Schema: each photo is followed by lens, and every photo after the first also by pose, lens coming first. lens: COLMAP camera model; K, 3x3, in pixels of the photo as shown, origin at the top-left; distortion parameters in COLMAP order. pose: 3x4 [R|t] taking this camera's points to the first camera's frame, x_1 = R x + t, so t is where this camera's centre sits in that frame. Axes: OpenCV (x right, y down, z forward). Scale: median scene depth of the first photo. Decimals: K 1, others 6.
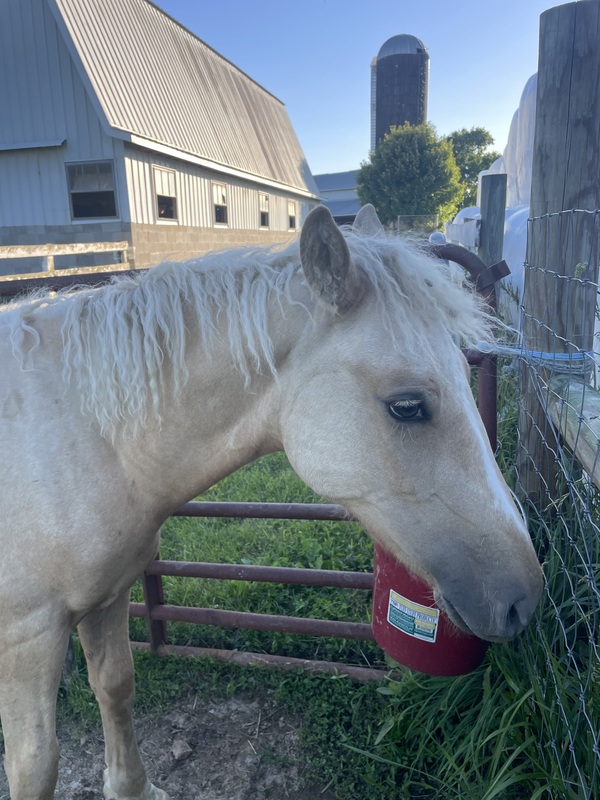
lens RADIAL K [[610.7, 0, 300.0], [0, 610.7, 400.0], [0, 0, 1]] dist [0.071485, -0.098059]
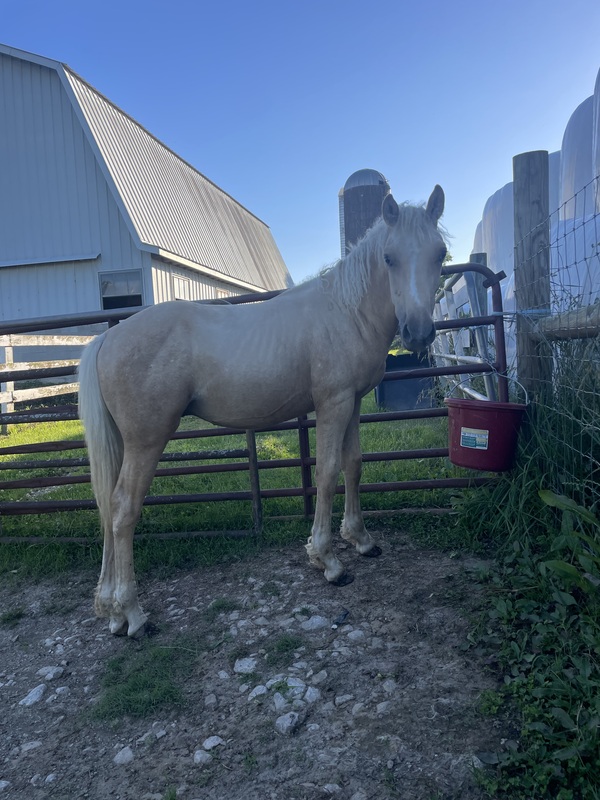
lens RADIAL K [[610.7, 0, 300.0], [0, 610.7, 400.0], [0, 0, 1]] dist [0.071485, -0.098059]
pose [[0.998794, -0.024831, 0.042367, -0.055331], [0.031882, 0.984079, -0.174850, 0.067467], [-0.037351, 0.175990, 0.983683, -0.113665]]
